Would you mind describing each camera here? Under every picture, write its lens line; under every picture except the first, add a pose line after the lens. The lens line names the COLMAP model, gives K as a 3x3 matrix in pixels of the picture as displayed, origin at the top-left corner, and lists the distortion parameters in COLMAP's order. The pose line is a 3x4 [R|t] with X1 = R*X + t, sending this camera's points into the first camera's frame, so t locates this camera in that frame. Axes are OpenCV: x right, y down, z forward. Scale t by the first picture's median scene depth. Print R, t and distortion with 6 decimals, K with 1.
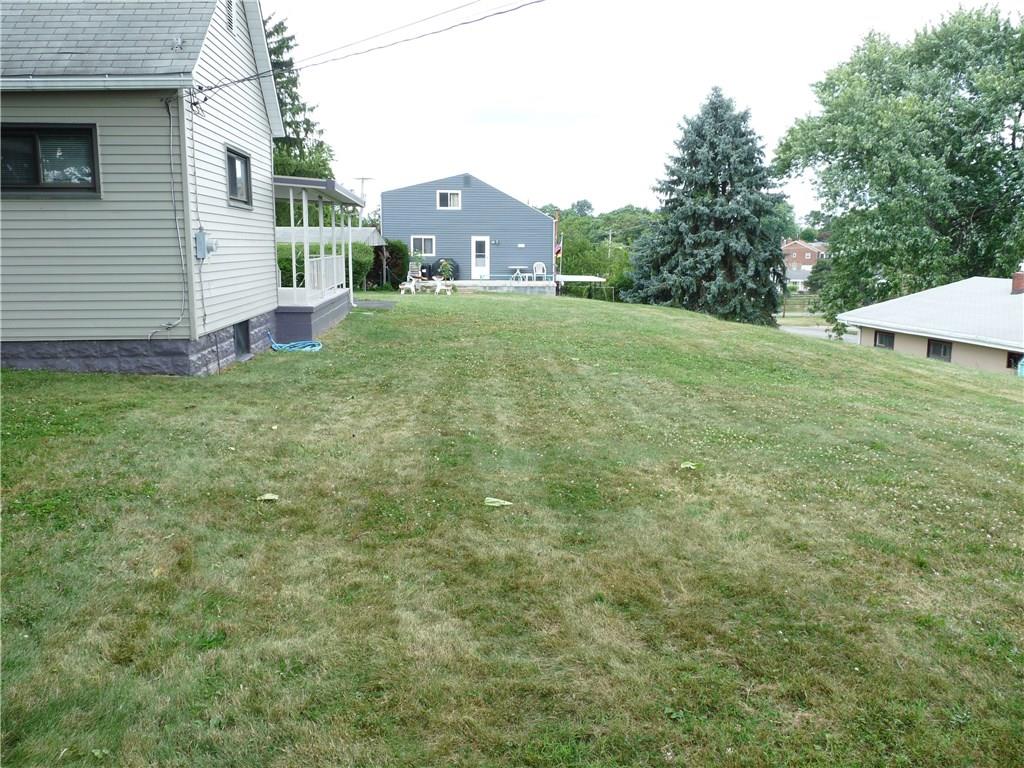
lens RADIAL K [[814.9, 0, 509.2], [0, 814.9, 380.1], [0, 0, 1]] dist [-0.003973, -0.048754]
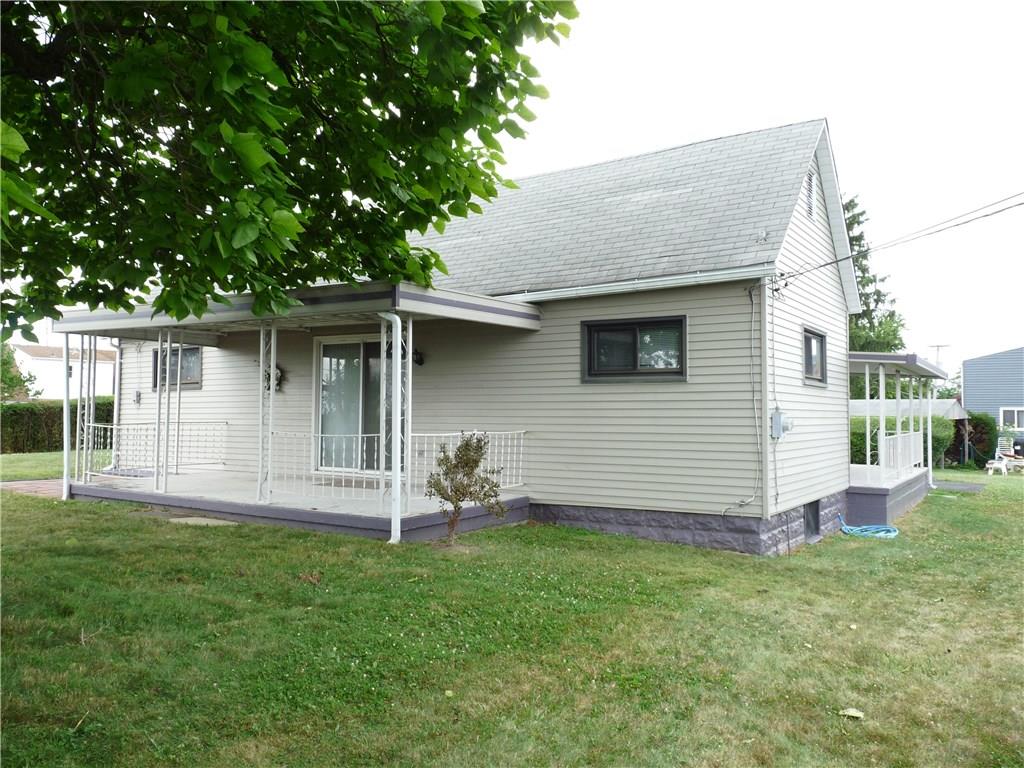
lens RADIAL K [[814.9, 0, 509.2], [0, 814.9, 380.1], [0, 0, 1]] dist [-0.003973, -0.048754]
pose [[0.791708, -0.025622, -0.610363, -0.024291], [-0.100348, 0.980094, -0.171305, -0.013991], [0.602602, 0.196872, 0.773377, 0.008129]]
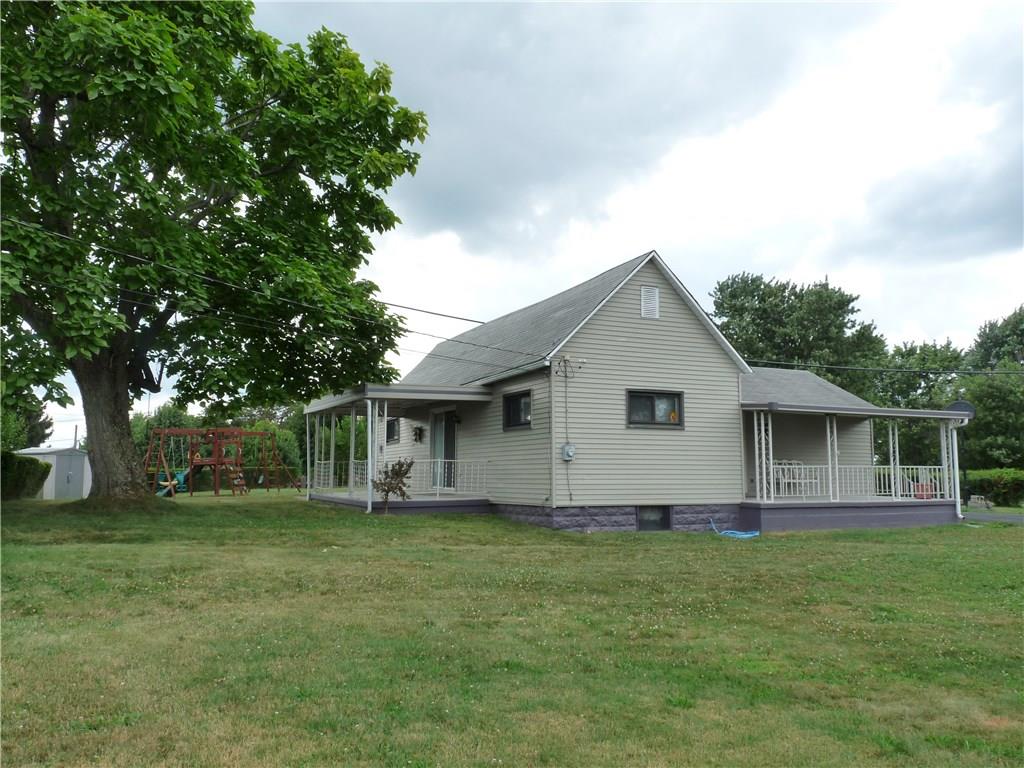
lens RADIAL K [[811.8, 0, 512.0], [0, 811.8, 384.0], [0, 0, 1]] dist [0.000954, -0.075804]
pose [[0.349118, -0.105456, -0.931126, 1.157439], [-0.151933, 0.974130, -0.167293, -0.005647], [0.924680, 0.199874, 0.324064, 0.322832]]
